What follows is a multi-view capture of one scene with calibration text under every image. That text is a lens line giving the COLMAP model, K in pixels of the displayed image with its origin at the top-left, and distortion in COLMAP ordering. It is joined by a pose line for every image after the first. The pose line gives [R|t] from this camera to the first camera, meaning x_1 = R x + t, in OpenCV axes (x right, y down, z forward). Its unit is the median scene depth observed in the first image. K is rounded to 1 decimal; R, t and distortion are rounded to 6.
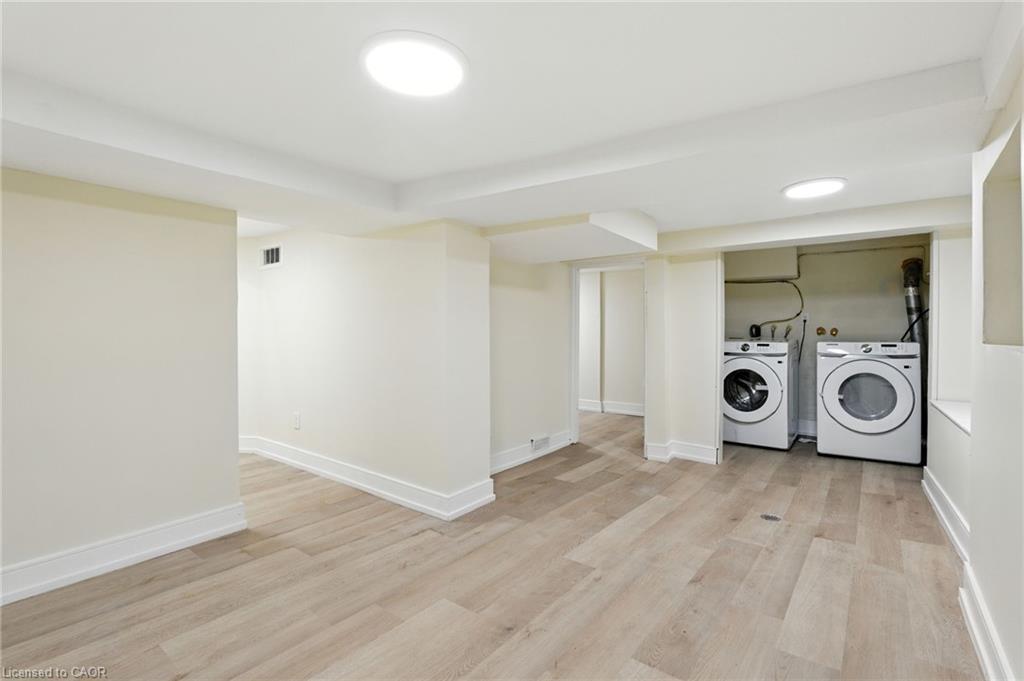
lens RADIAL K [[467.8, 0, 513.9], [0, 467.8, 333.8], [0, 0, 1]] dist [-0.012598, 0.000842]
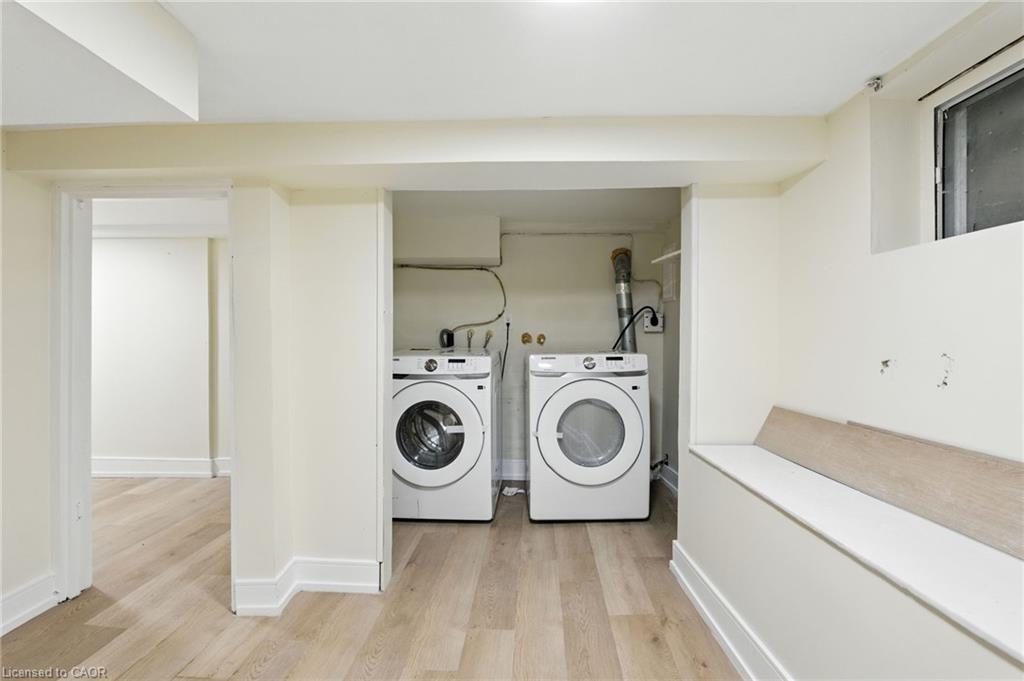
lens RADIAL K [[467.8, 0, 513.9], [0, 467.8, 339.9], [0, 0, 1]] dist [-0.012598, 0.000842]
pose [[0.820206, -0.004487, 0.572051, 0.242601], [0.005372, 0.999986, 0.000140, -0.003702], [-0.572043, 0.002958, 0.820218, 0.448505]]
